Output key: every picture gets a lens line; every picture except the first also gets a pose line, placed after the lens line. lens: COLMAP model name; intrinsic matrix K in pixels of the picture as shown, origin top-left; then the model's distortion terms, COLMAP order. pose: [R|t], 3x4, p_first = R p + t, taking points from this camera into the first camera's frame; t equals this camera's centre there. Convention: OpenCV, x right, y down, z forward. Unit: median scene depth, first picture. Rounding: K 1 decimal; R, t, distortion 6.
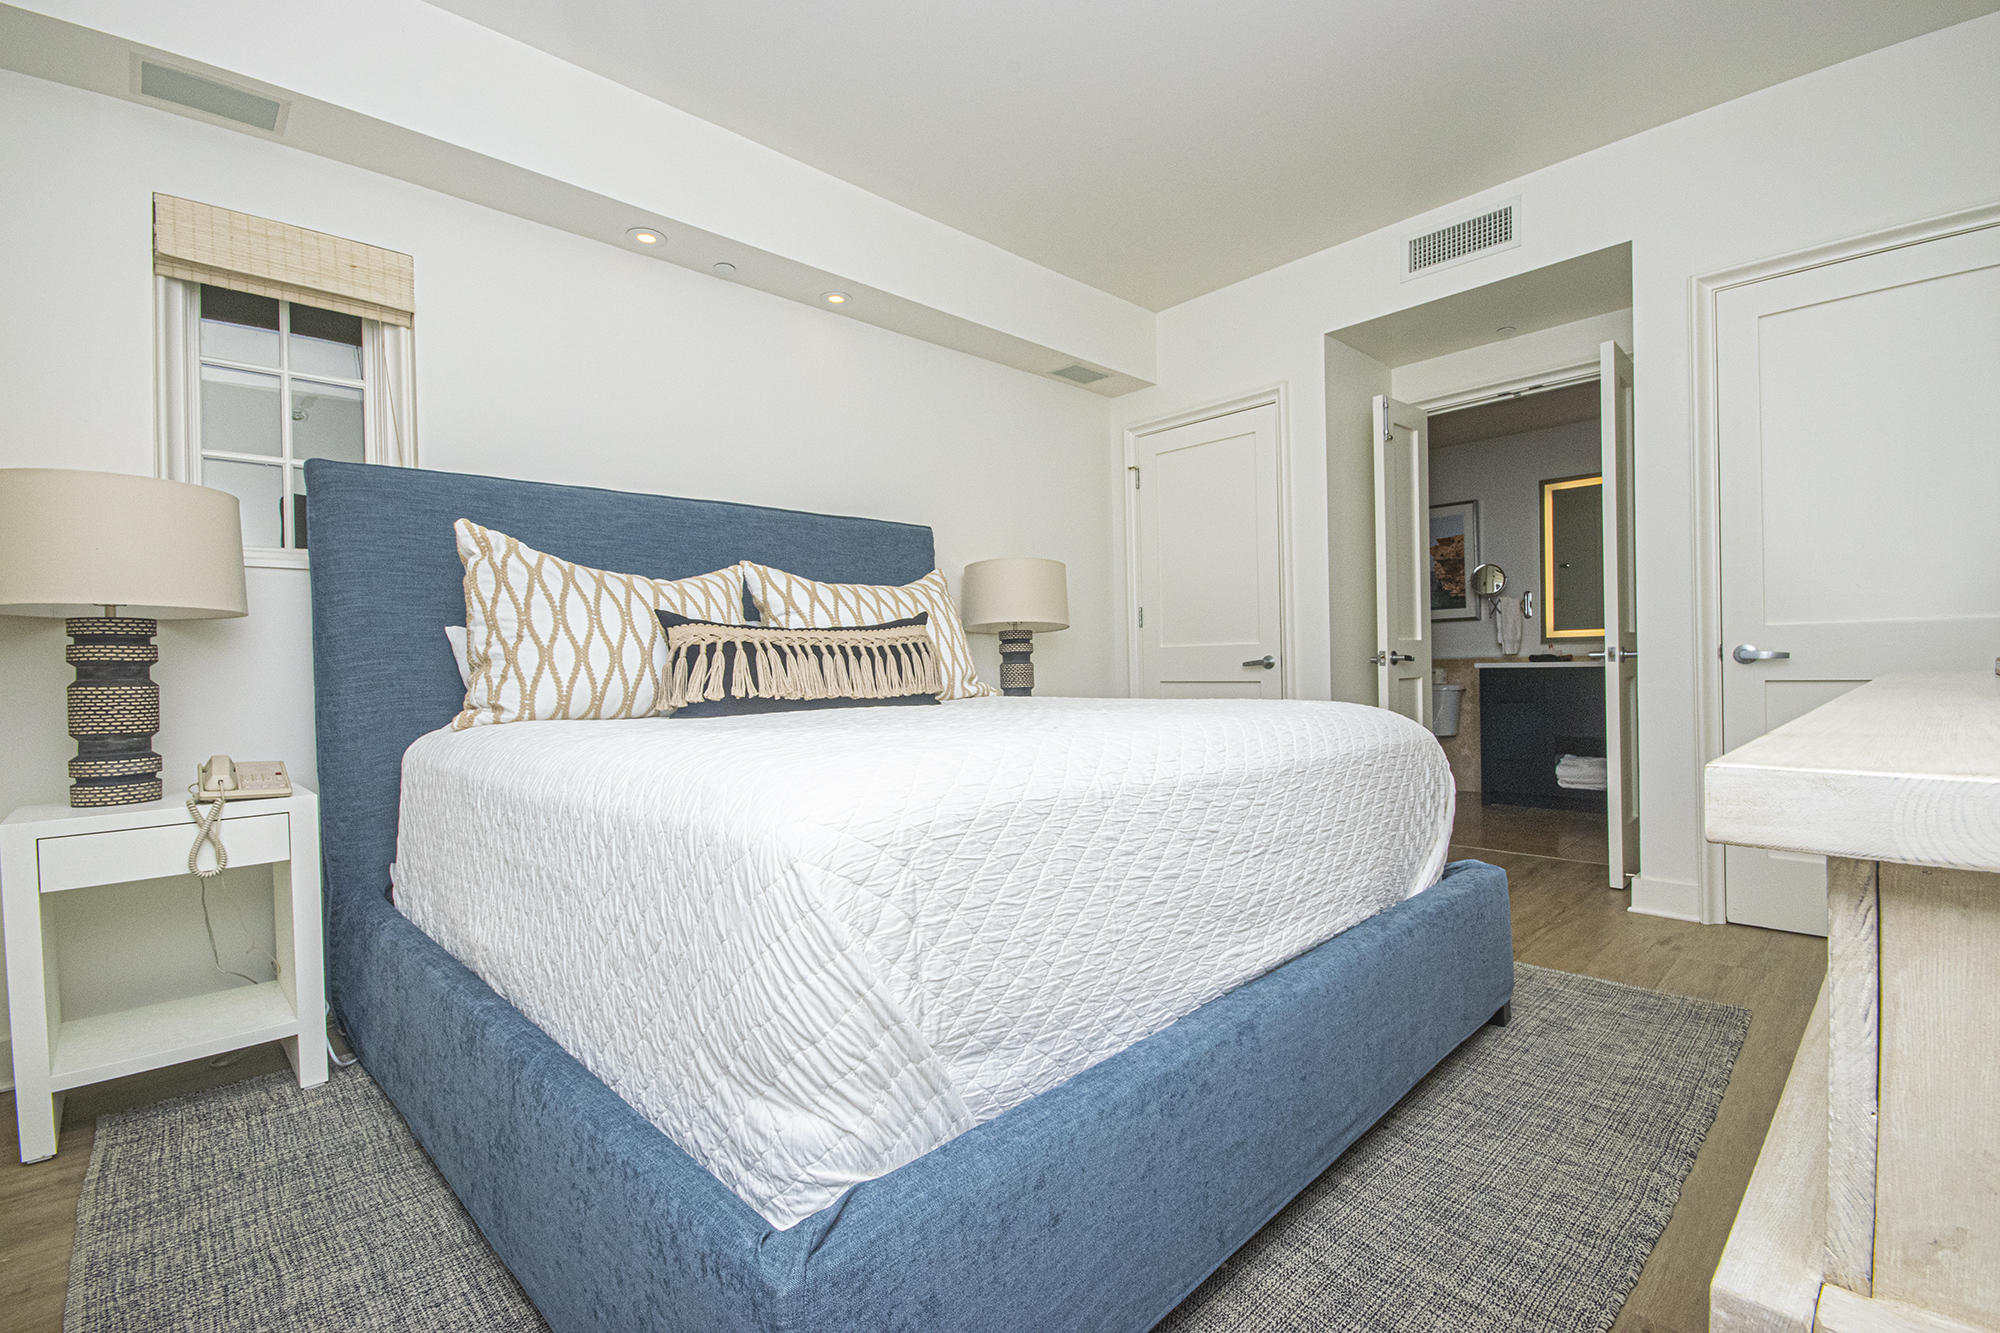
lens RADIAL K [[873.2, 0, 1000.0], [0, 873.2, 666.5], [0, 0, 1]] dist [0.016531, -0.015208]
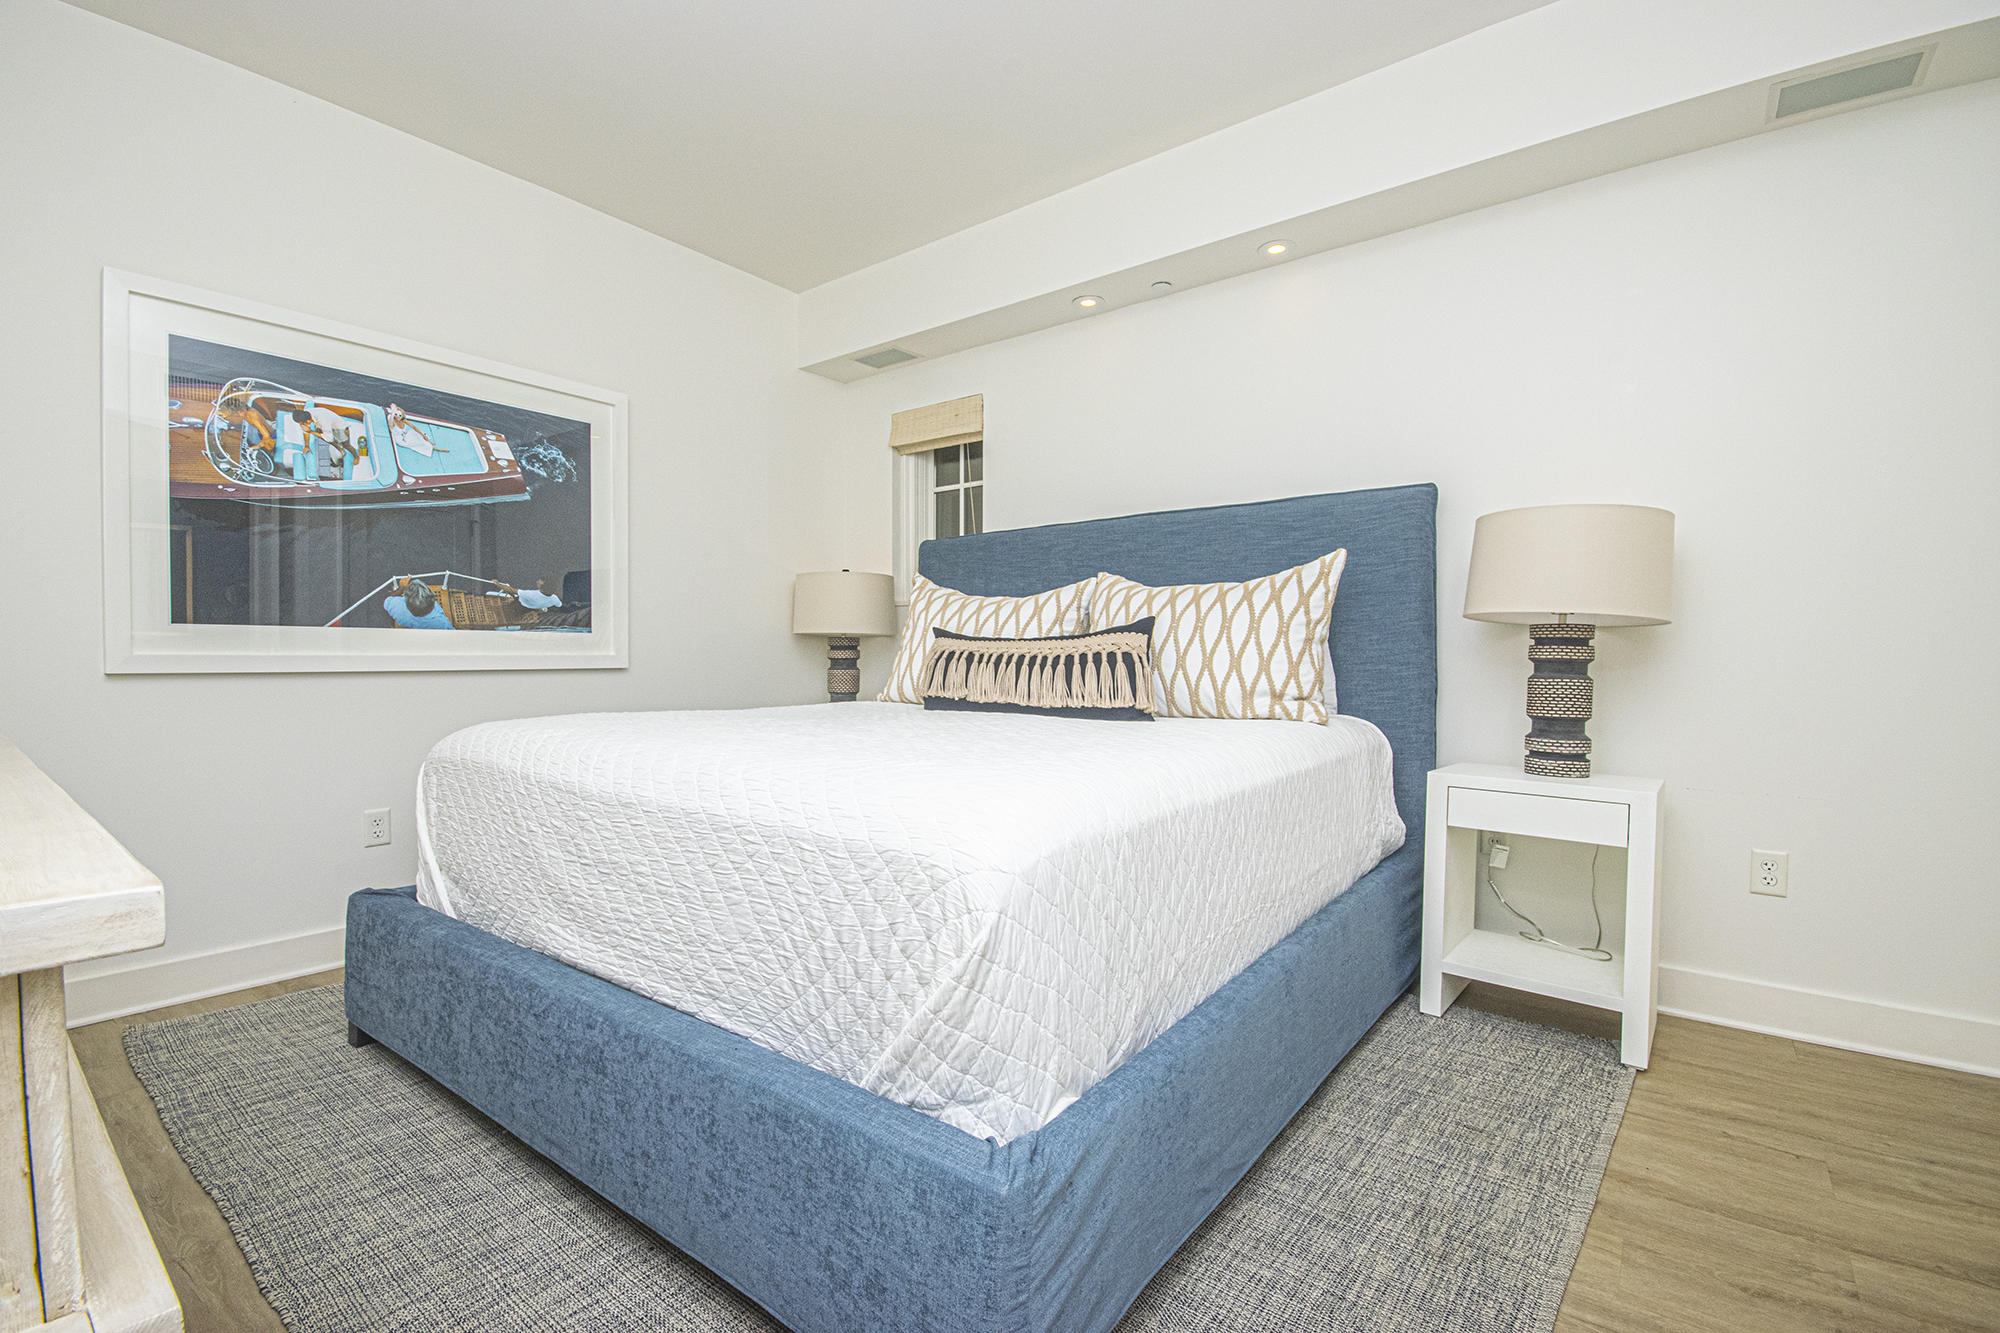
lens RADIAL K [[844.2, 0, 1000.0], [0, 844.2, 666.5], [0, 0, 1]] dist [-0.038009, 0.000071]
pose [[0.168940, 0.022220, -0.985376, 0.542242], [-0.021888, 0.999584, 0.018788, -0.016645], [0.985383, 0.018394, 0.169356, 0.542957]]
